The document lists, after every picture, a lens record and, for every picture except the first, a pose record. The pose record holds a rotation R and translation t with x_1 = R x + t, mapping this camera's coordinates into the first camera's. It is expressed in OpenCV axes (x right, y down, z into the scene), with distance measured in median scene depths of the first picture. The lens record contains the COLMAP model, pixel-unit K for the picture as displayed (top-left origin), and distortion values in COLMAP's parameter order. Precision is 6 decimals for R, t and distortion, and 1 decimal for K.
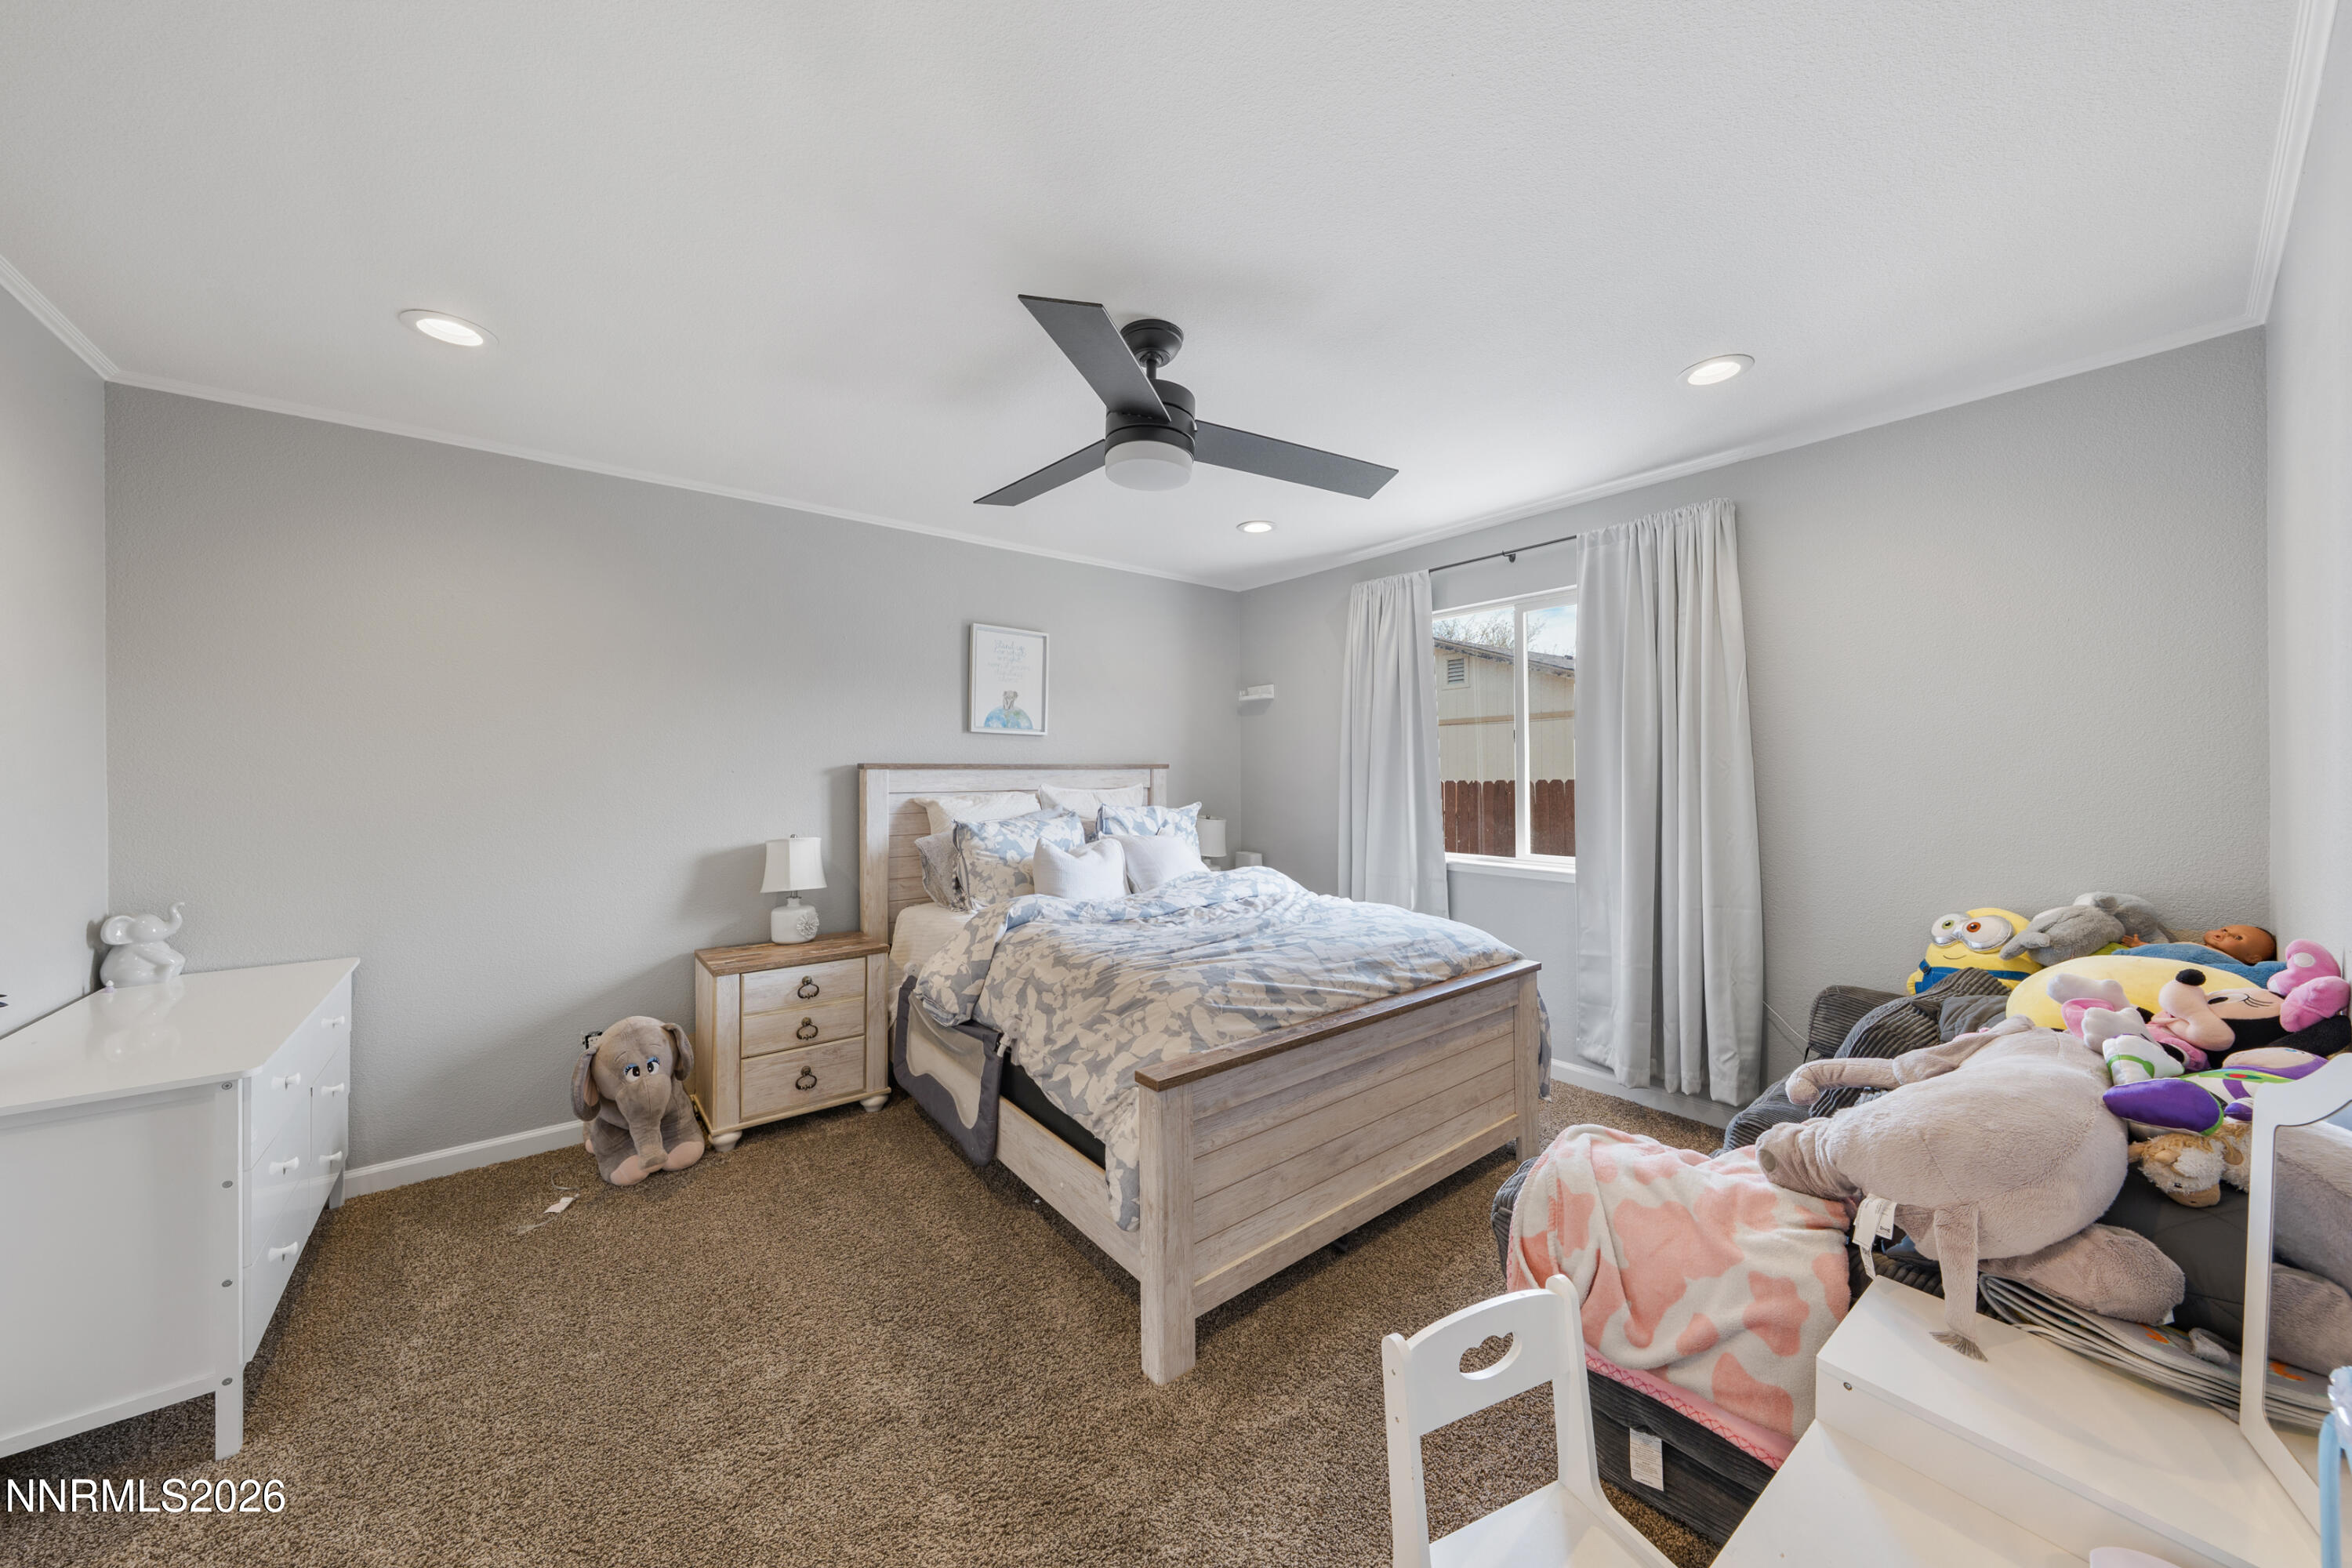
lens RADIAL K [[793.9, 0, 1170.9], [0, 793.9, 781.3], [0, 0, 1]] dist [0.001343, 0.000330]
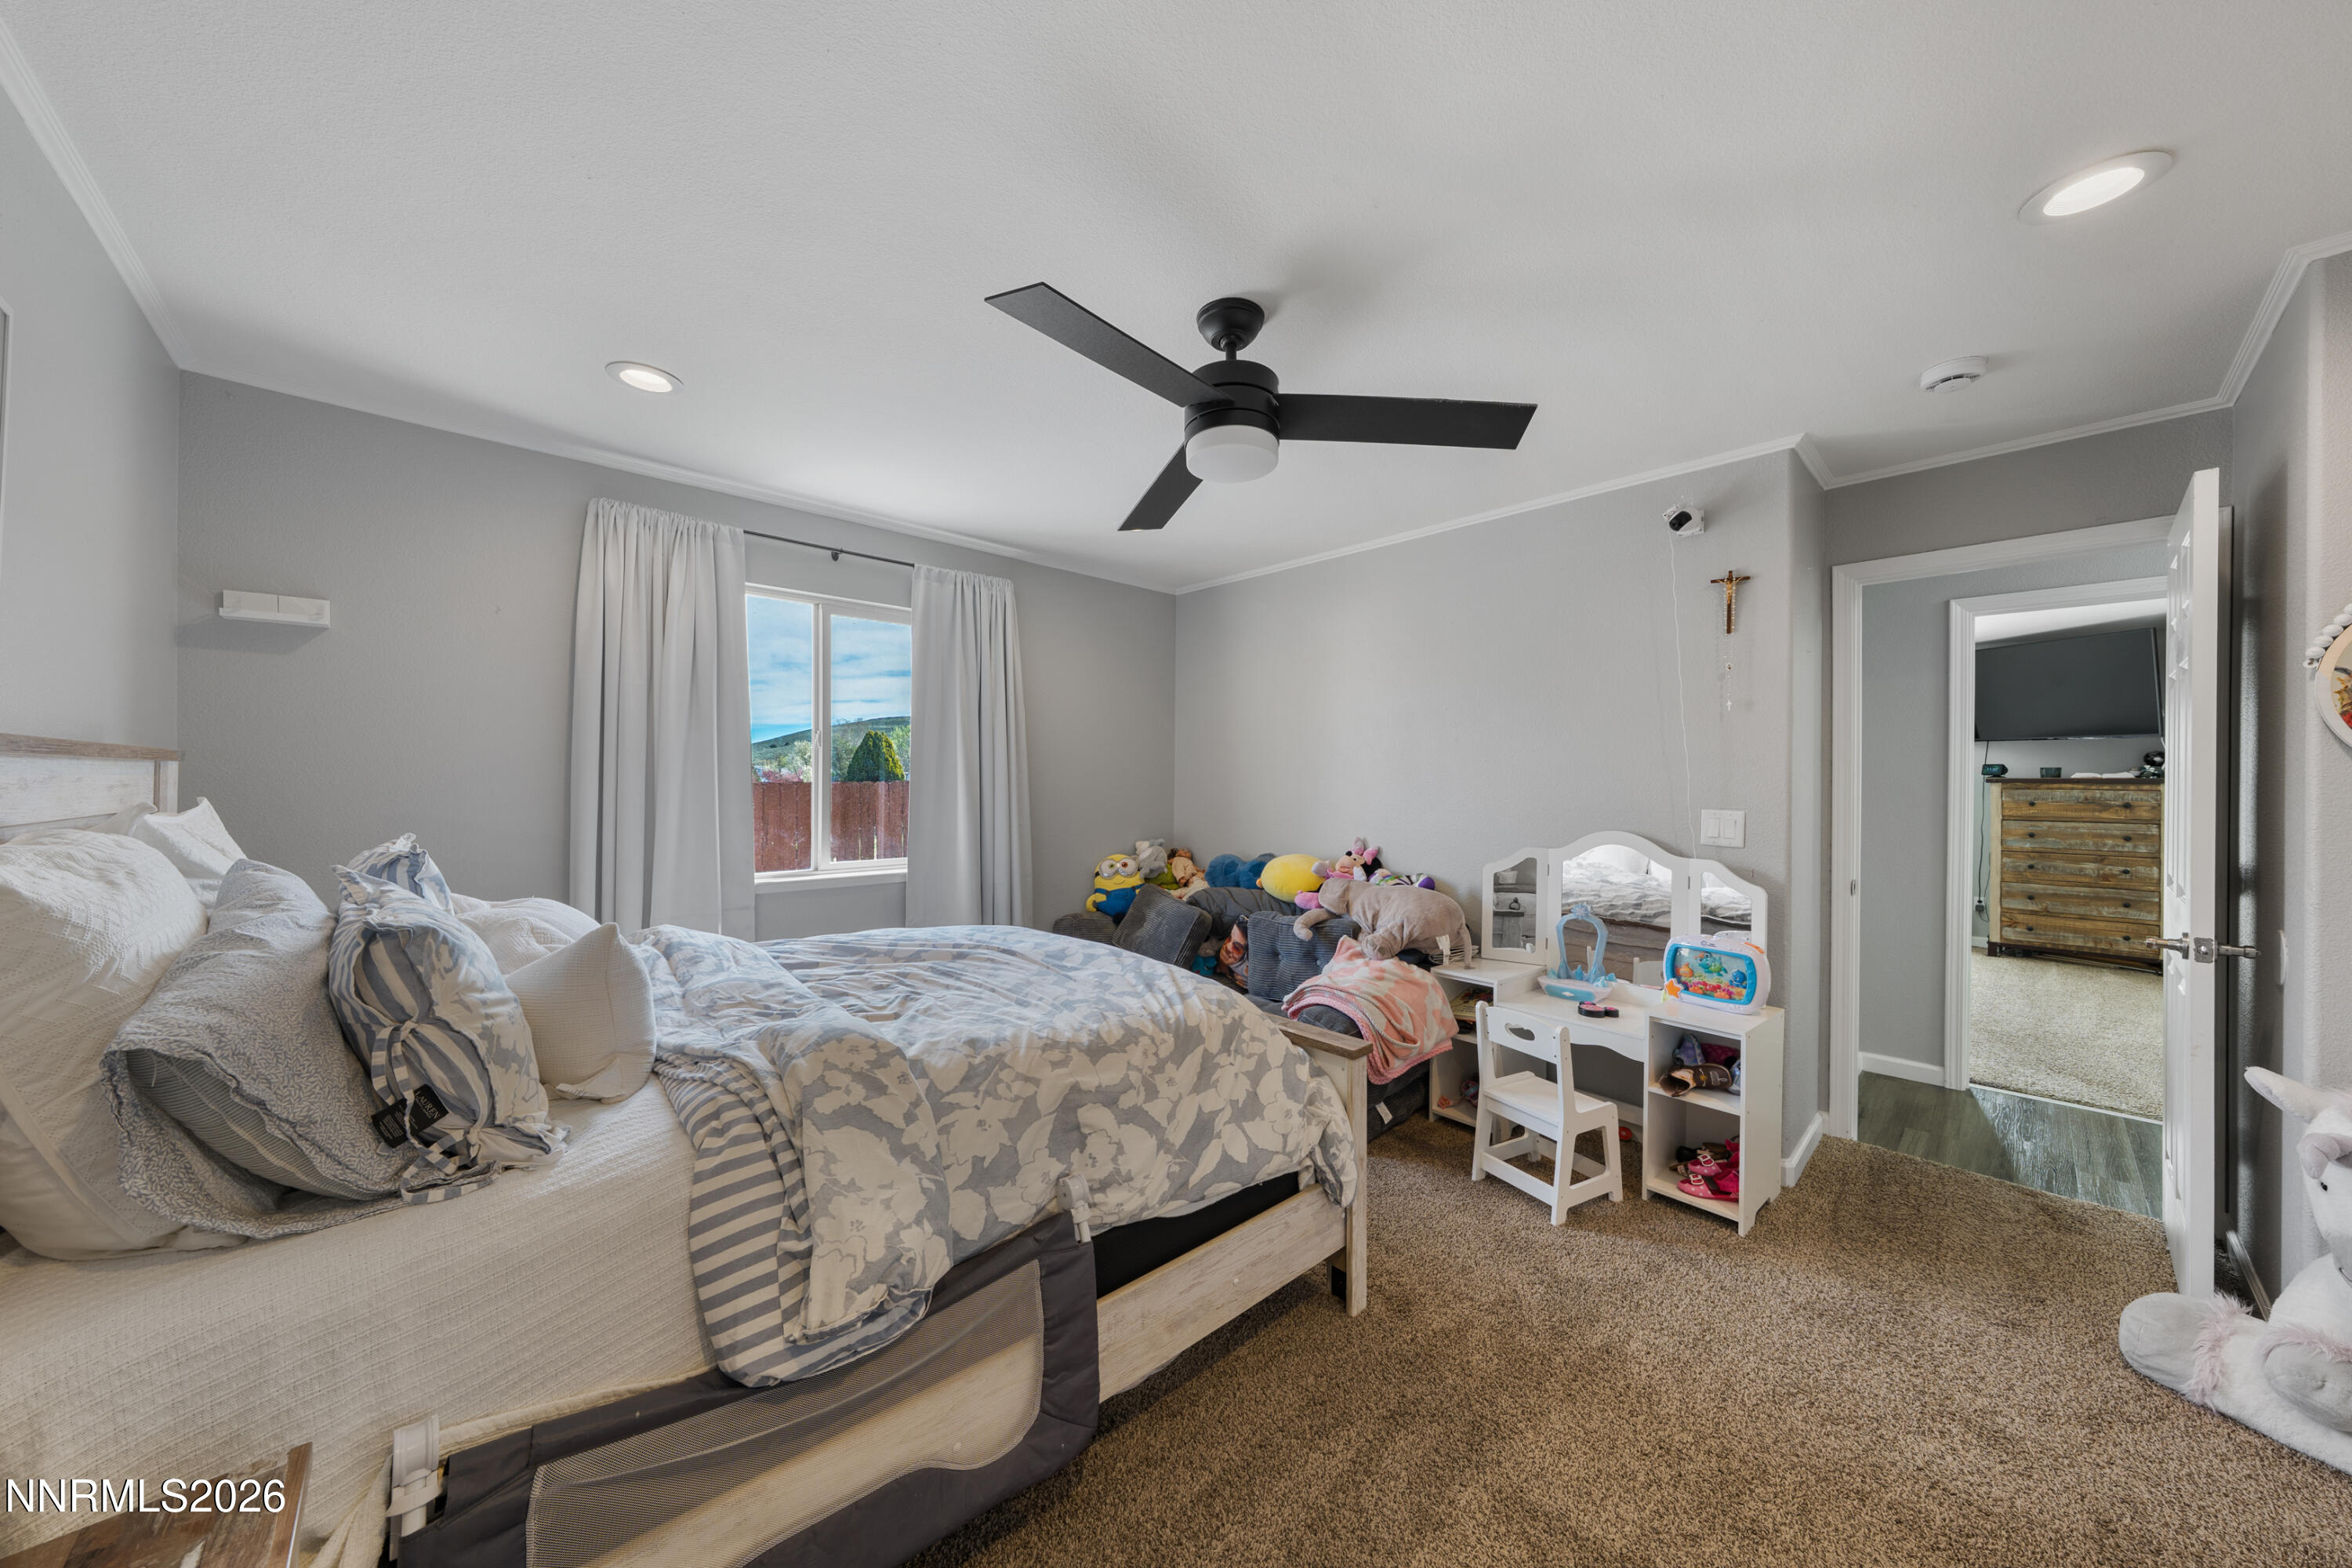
lens RADIAL K [[793.9, 0, 1170.9], [0, 793.9, 781.3], [0, 0, 1]] dist [0.001343, 0.000330]
pose [[-0.071277, 0.003714, 0.997450, -0.615041], [-0.000043, 0.999993, -0.003727, -0.004482], [-0.997457, -0.000308, -0.071276, 0.725183]]
